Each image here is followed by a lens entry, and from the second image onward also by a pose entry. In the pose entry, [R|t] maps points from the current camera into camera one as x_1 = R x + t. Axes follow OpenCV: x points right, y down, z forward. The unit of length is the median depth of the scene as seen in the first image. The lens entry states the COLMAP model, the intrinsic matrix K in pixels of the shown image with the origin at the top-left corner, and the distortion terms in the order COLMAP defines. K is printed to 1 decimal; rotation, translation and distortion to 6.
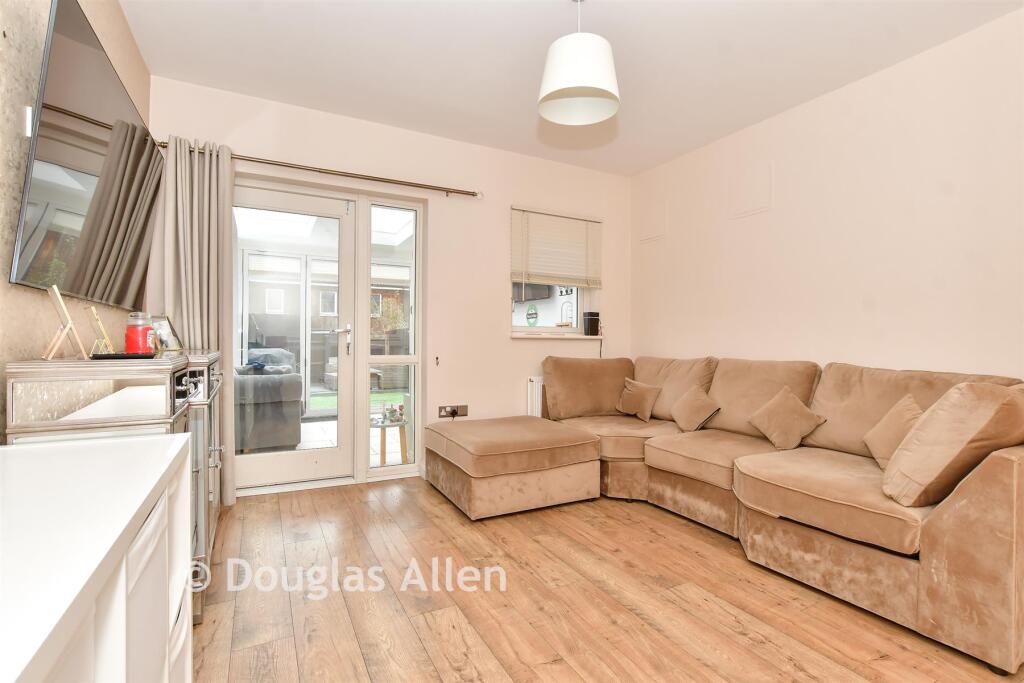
lens RADIAL K [[474.5, 0, 512.6], [0, 474.5, 350.5], [0, 0, 1]] dist [-0.012989, 0.000166]
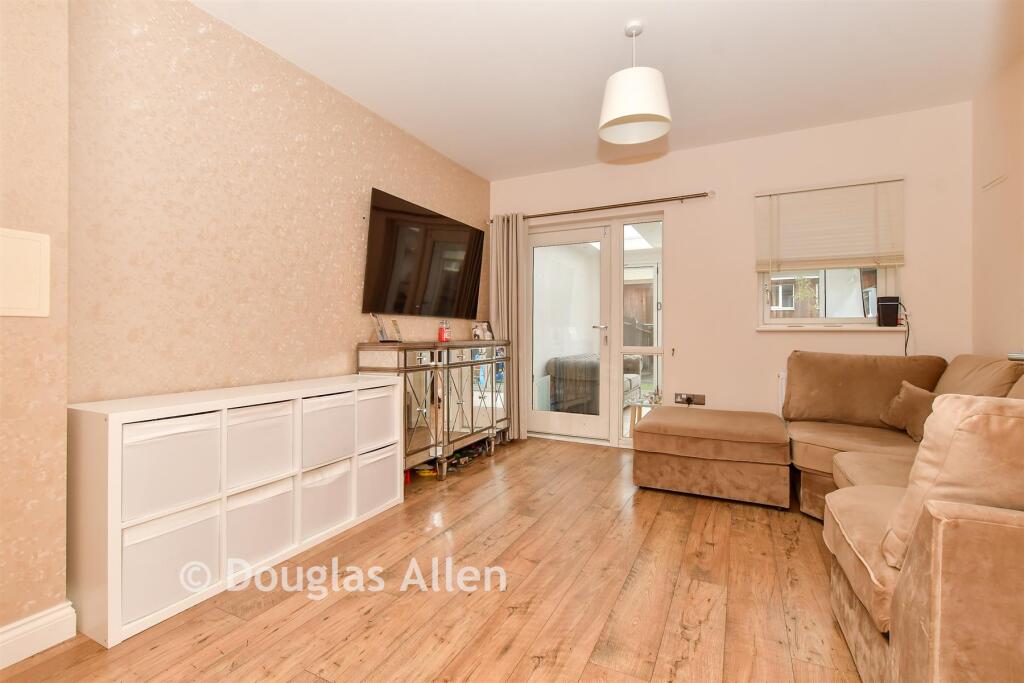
lens RADIAL K [[452.4, 0, 512.0], [0, 452.4, 341.5], [0, 0, 1]] dist [-0.000468, 0.000127]
pose [[0.584165, 0.007324, -0.811602, 0.535817], [-0.015836, 0.999872, -0.002375, 0.006554], [0.811480, 0.014240, 0.584206, 0.075703]]
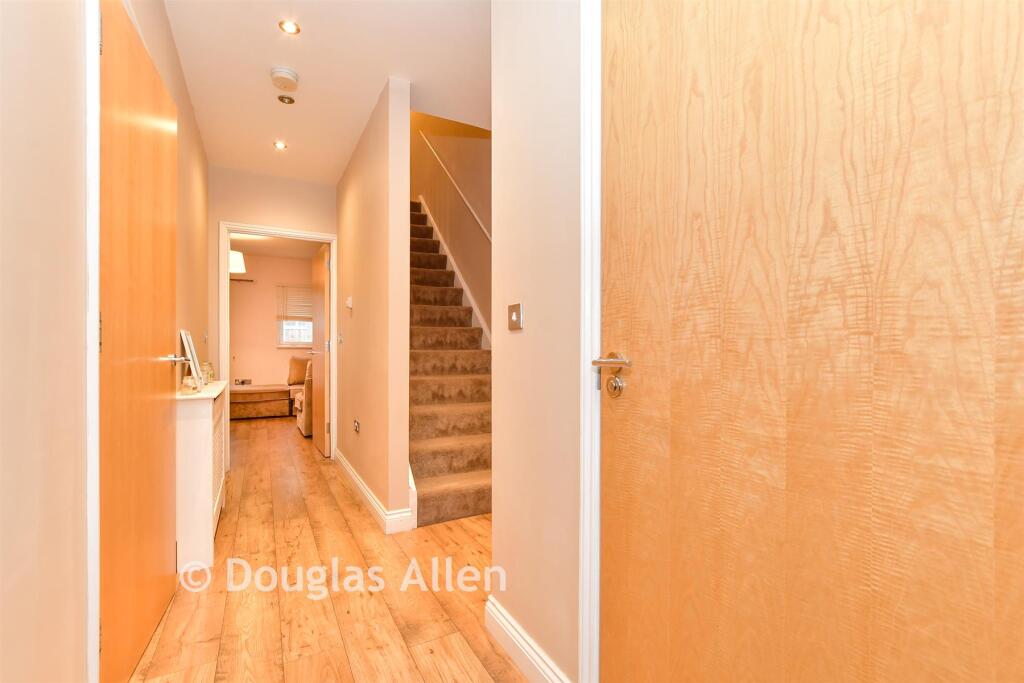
lens RADIAL K [[452.4, 0, 512.0], [0, 452.4, 341.5], [0, 0, 1]] dist [-0.000468, 0.000127]
pose [[0.999672, -0.000589, 0.025589, 1.170728], [0.001444, 0.999441, -0.033393, 0.017735], [-0.025555, 0.033419, 0.999115, -1.217506]]
